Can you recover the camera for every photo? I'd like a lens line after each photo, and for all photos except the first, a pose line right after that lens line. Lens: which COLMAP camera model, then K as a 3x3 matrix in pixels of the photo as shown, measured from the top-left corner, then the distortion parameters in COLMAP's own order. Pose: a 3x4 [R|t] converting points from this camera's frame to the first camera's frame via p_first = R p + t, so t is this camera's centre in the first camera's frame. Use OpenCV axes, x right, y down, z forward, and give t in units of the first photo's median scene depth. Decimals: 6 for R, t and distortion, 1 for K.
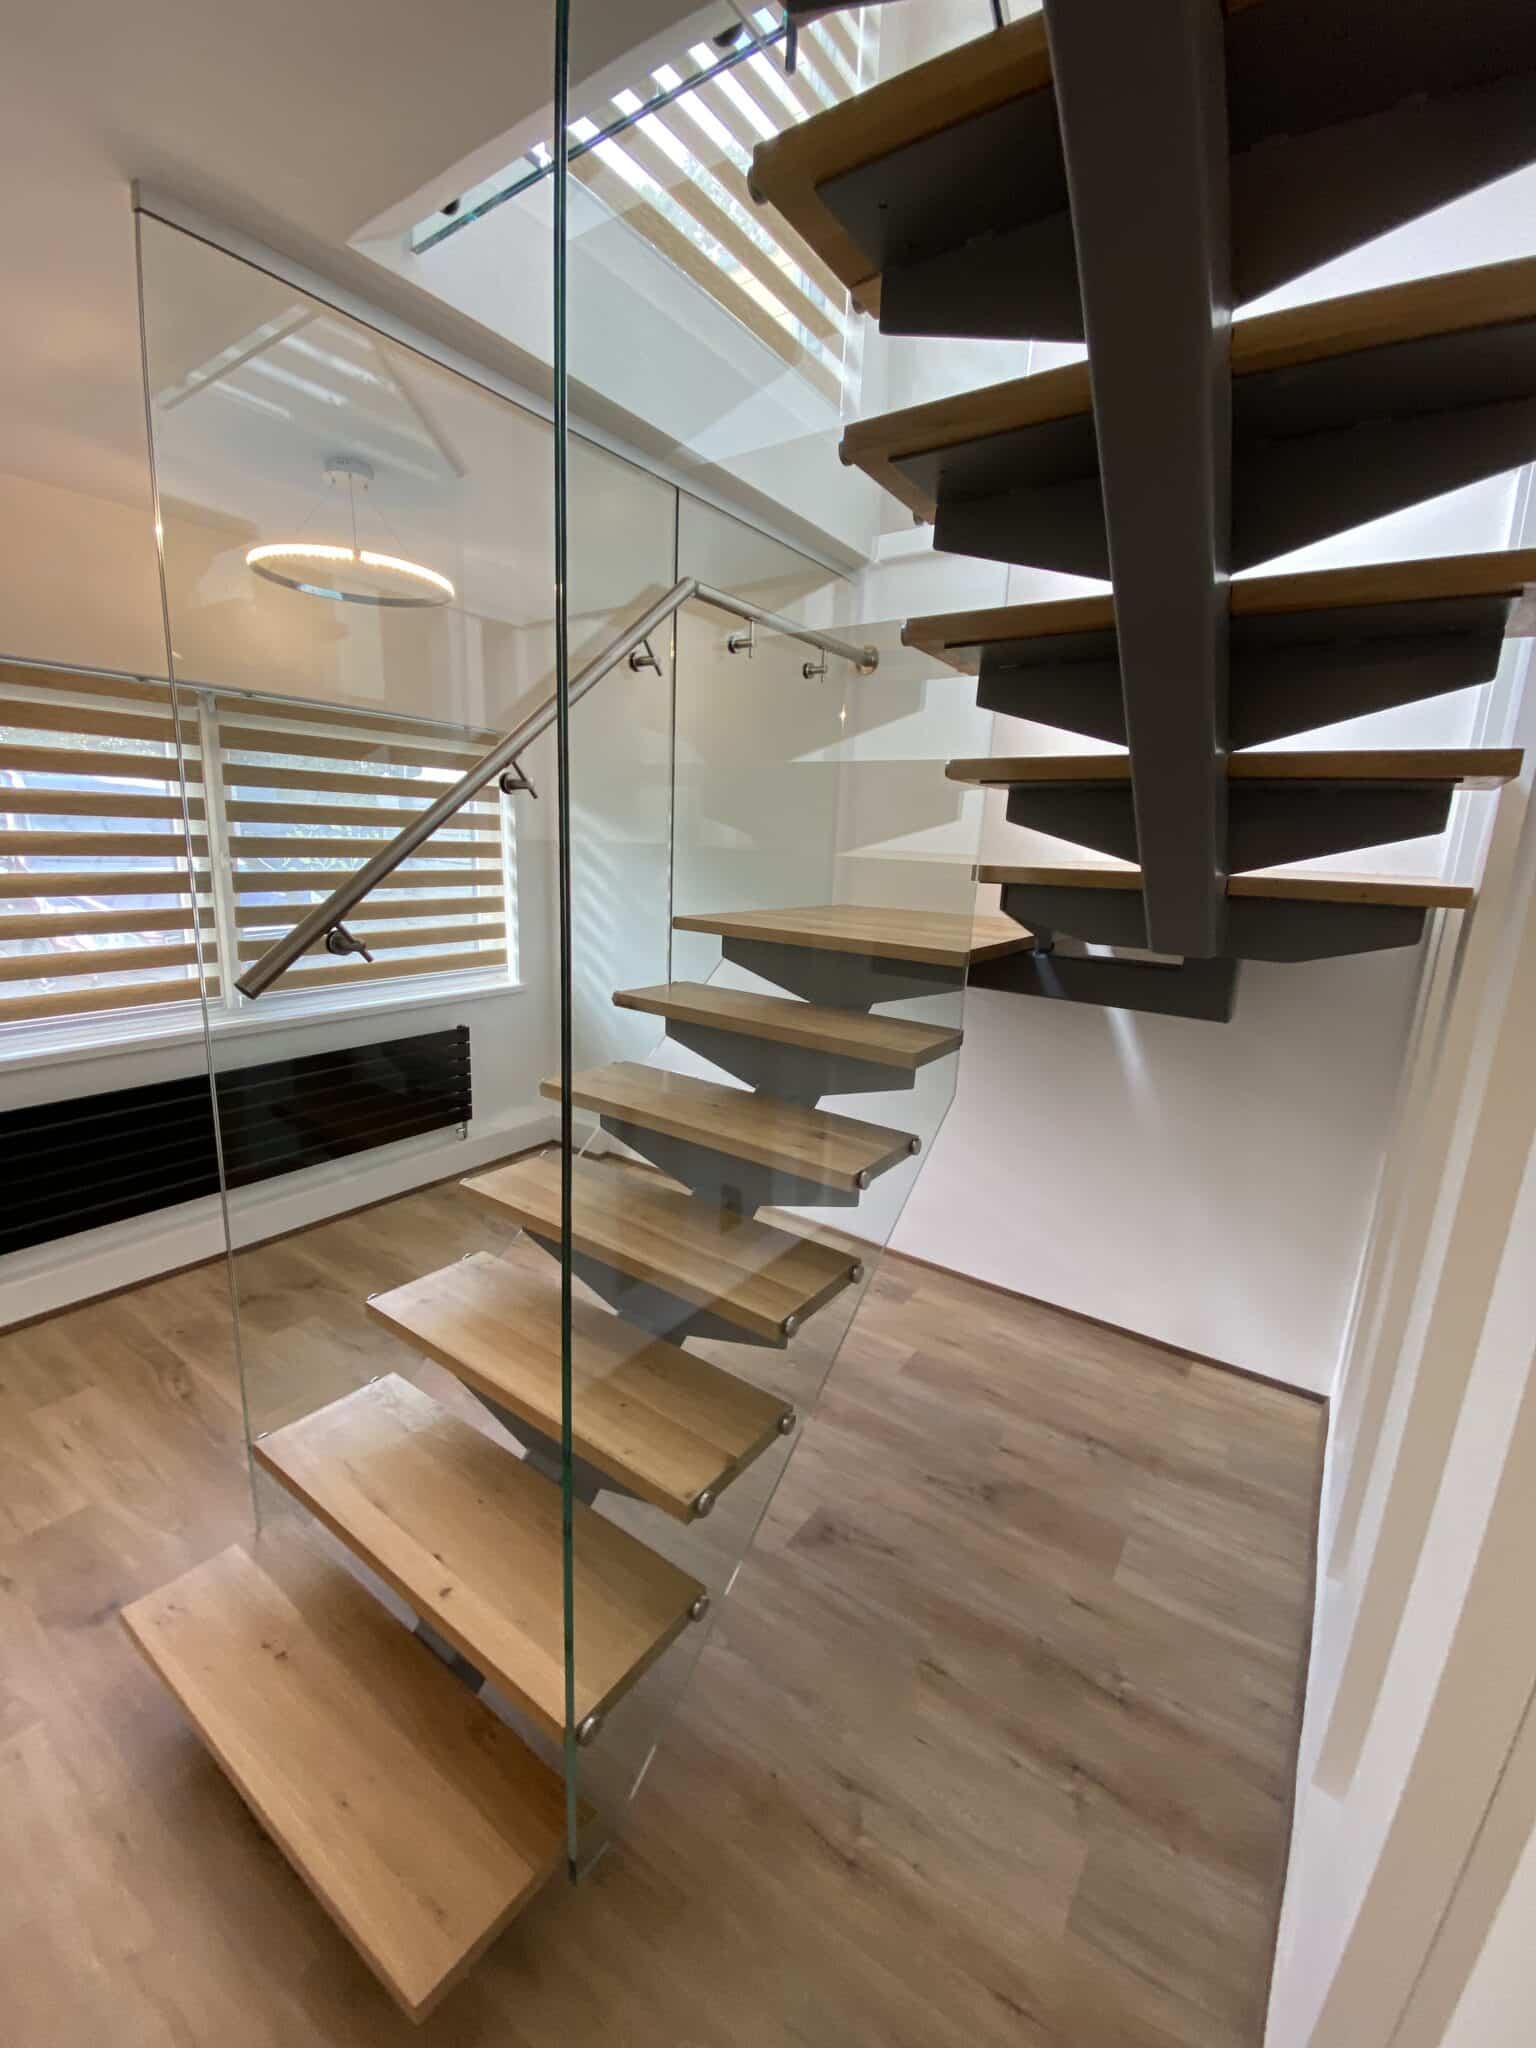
lens RADIAL K [[825.8, 0, 768.0], [0, 825.8, 1024.0], [0, 0, 1]] dist [0.013694, -0.014323]
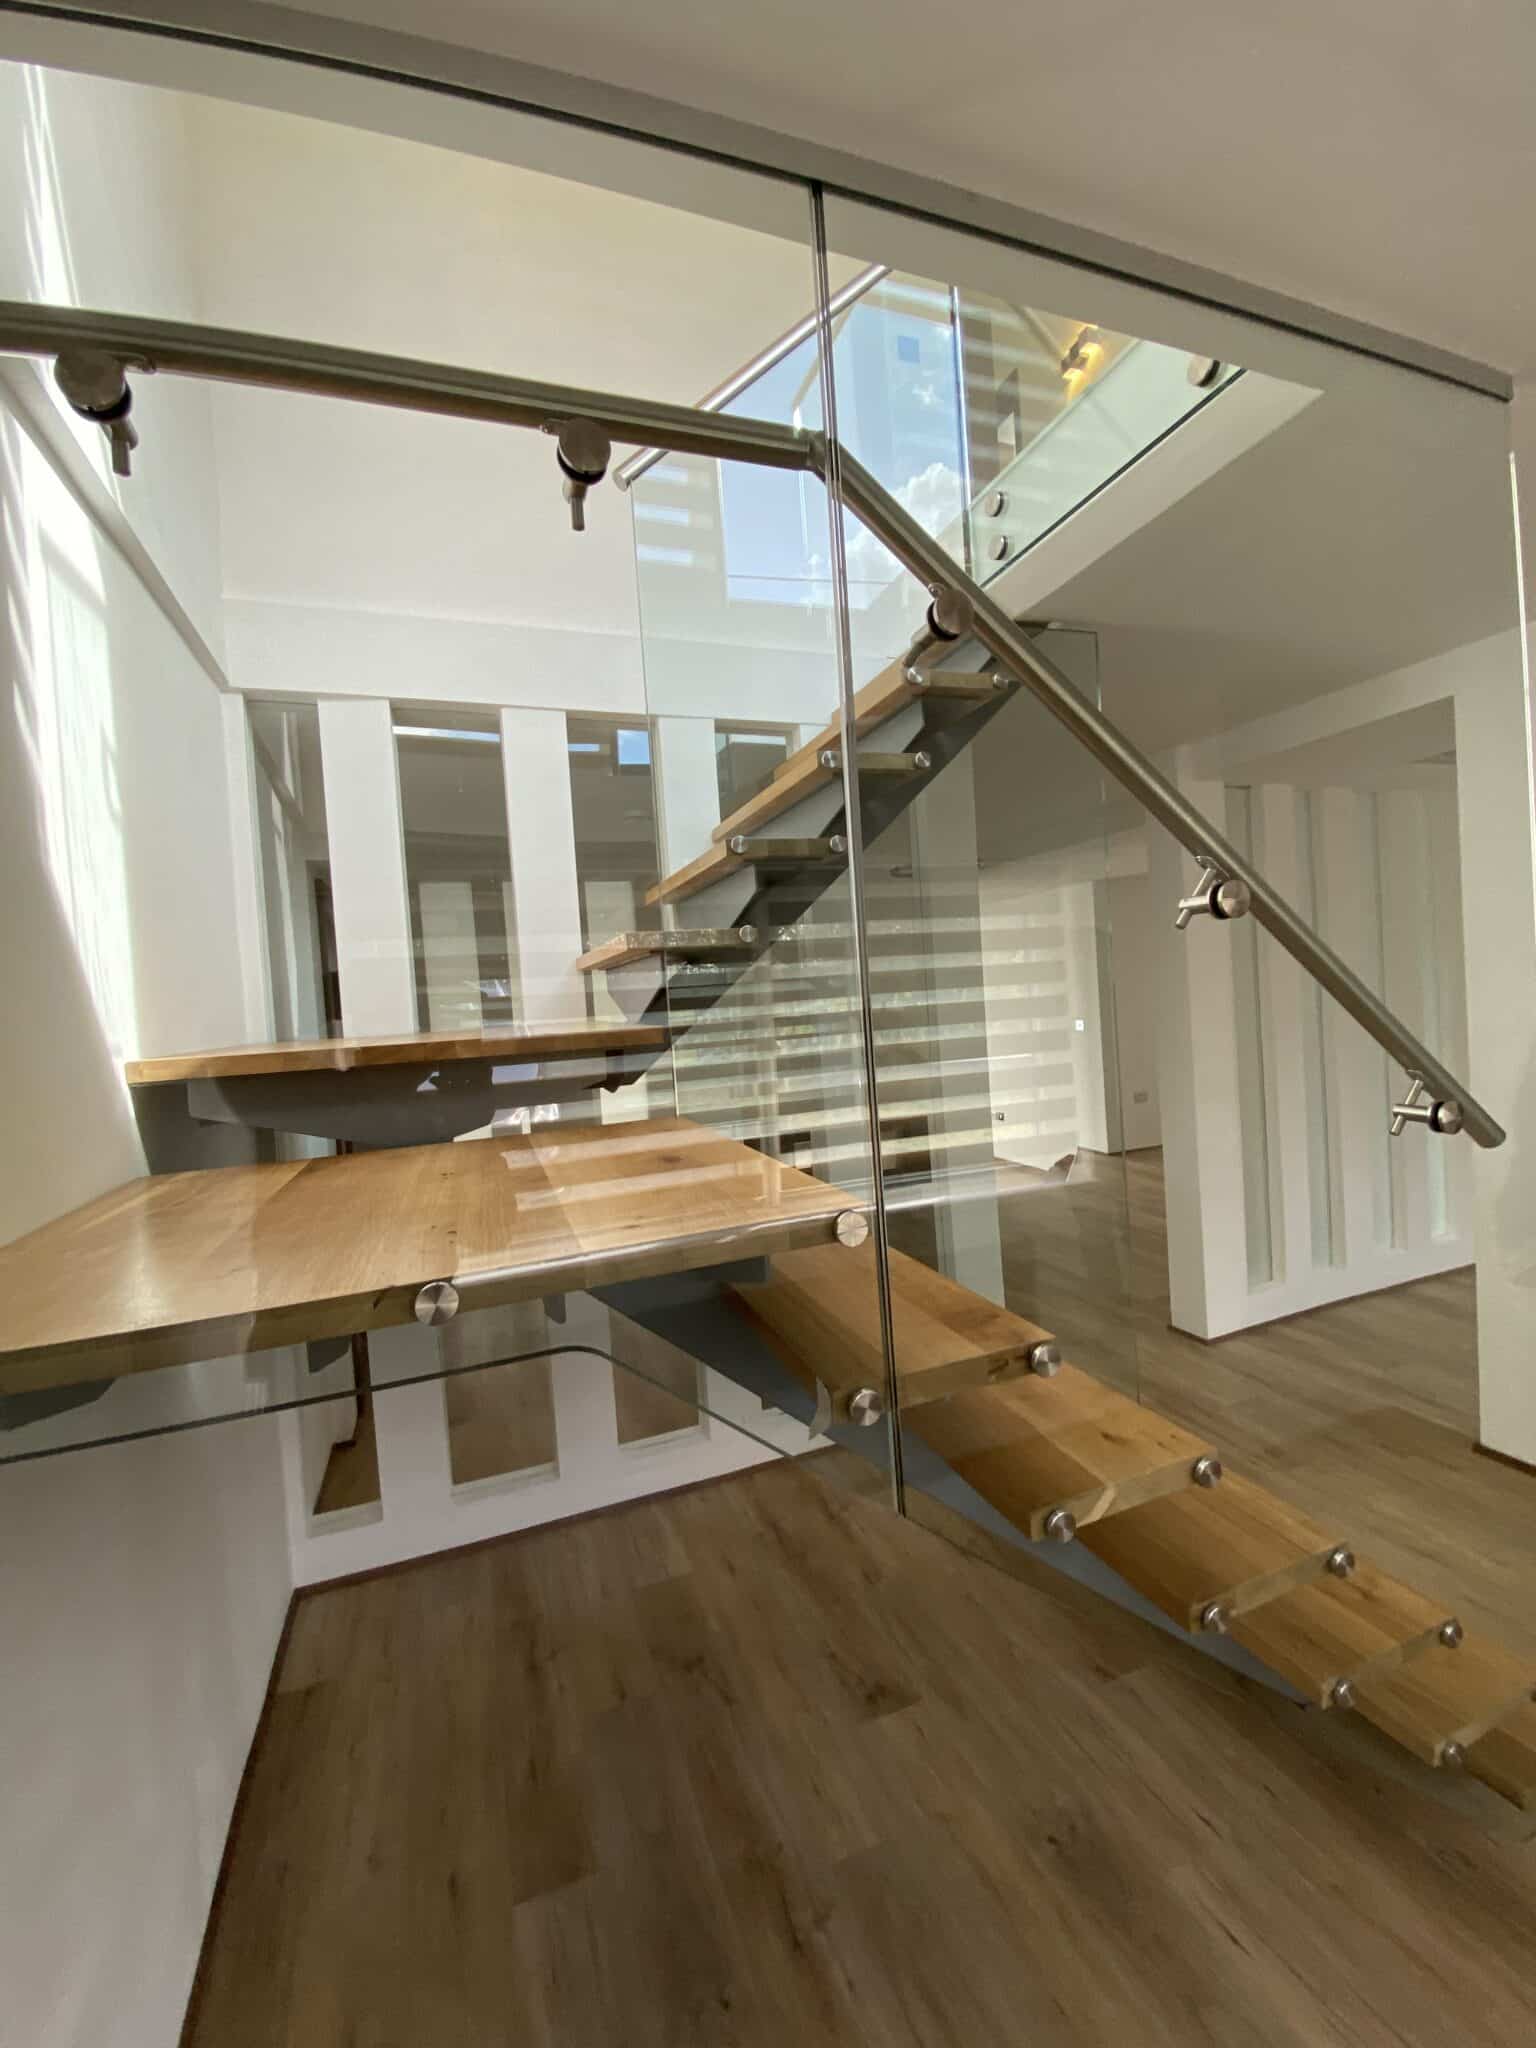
lens RADIAL K [[825.8, 0, 768.0], [0, 825.8, 1024.0], [0, 0, 1]] dist [0.013694, -0.014323]
pose [[-0.820813, -0.003434, 0.571187, -0.358801], [0.157843, 0.959680, 0.232593, -0.363555], [-0.548956, 0.281073, -0.787176, 1.546194]]
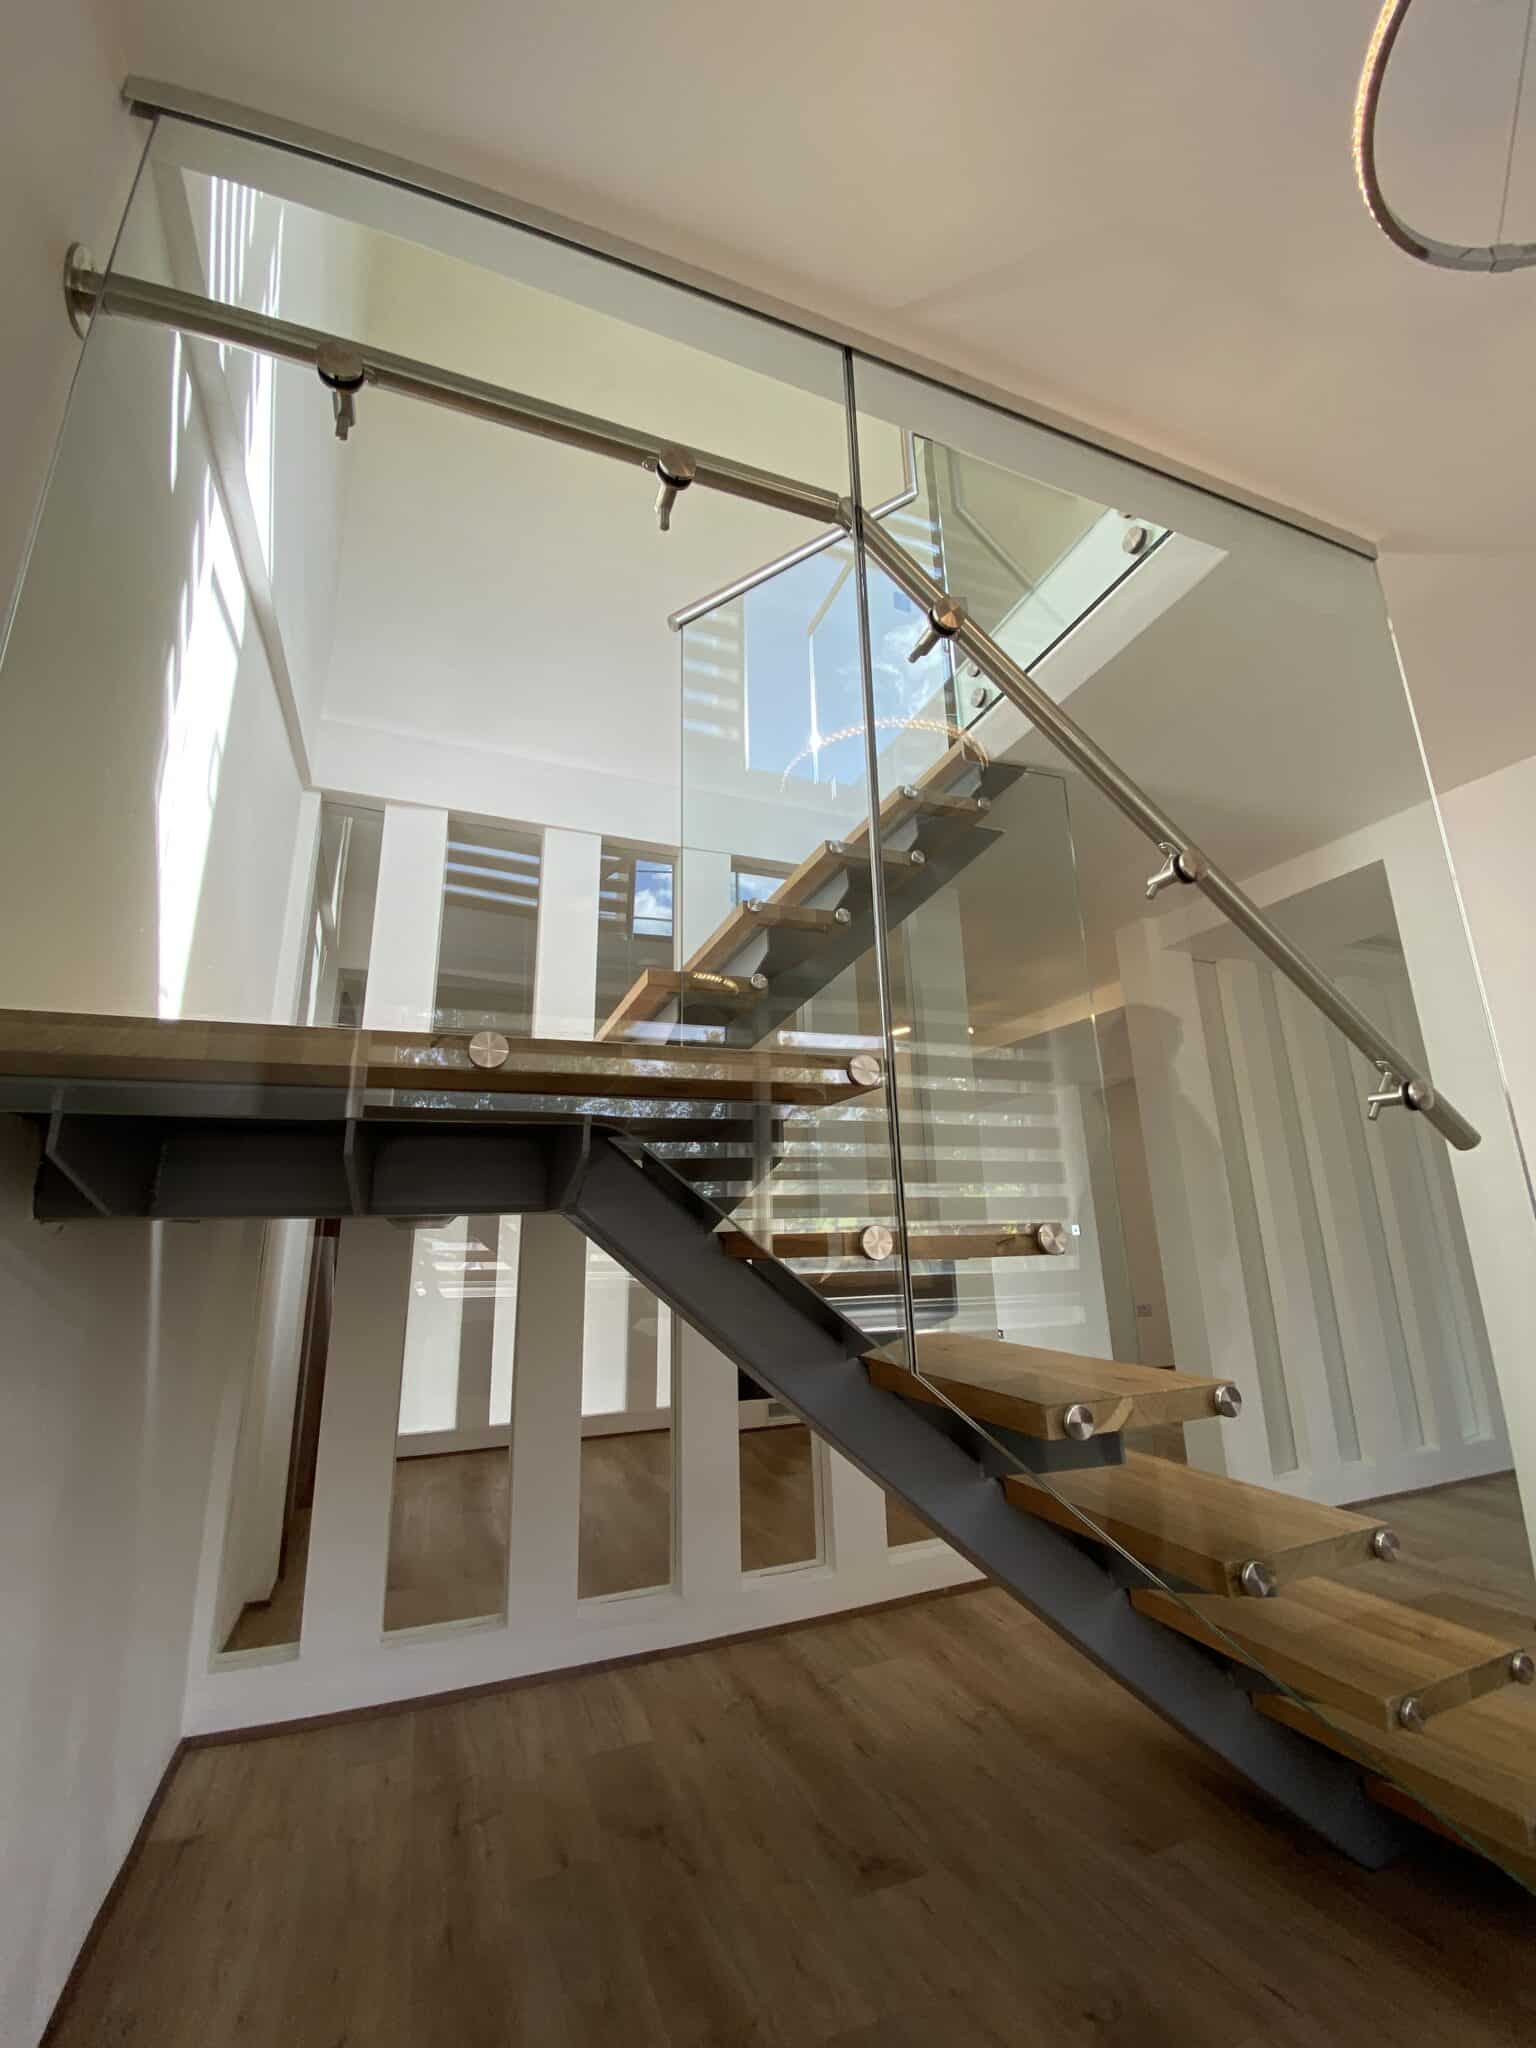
lens RADIAL K [[825.8, 0, 768.0], [0, 825.8, 1024.0], [0, 0, 1]] dist [0.013694, -0.014323]
pose [[-0.829933, 0.117735, 0.545298, -0.359172], [0.112711, 0.992706, -0.042791, -0.160896], [-0.546359, 0.025947, -0.837149, 1.632150]]
